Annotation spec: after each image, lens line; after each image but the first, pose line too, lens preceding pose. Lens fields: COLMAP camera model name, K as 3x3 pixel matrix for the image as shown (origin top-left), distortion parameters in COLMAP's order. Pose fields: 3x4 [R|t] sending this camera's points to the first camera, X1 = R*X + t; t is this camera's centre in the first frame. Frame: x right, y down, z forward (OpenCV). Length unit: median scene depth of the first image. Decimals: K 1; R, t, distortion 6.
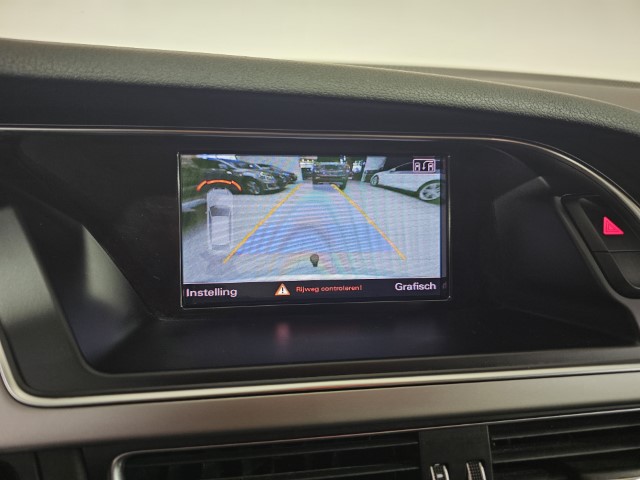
lens RADIAL K [[433.8, 0, 318.9], [0, 433.8, 243.7], [0, 0, 1]] dist [0.029403, -0.019653]
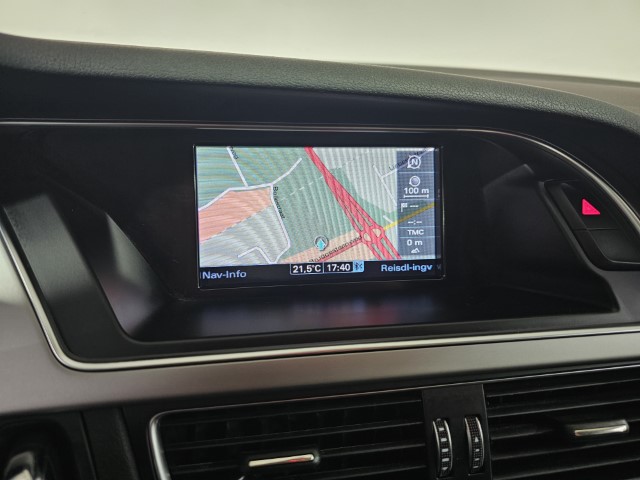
lens RADIAL K [[433.8, 0, 321.0], [0, 433.8, 237.6], [0, 0, 1]] dist [0.029403, -0.019653]
pose [[0.999474, -0.012208, 0.030035, -0.056218], [0.012270, 0.999923, -0.001872, 0.037042], [-0.030010, 0.002240, 0.999547, -0.106134]]
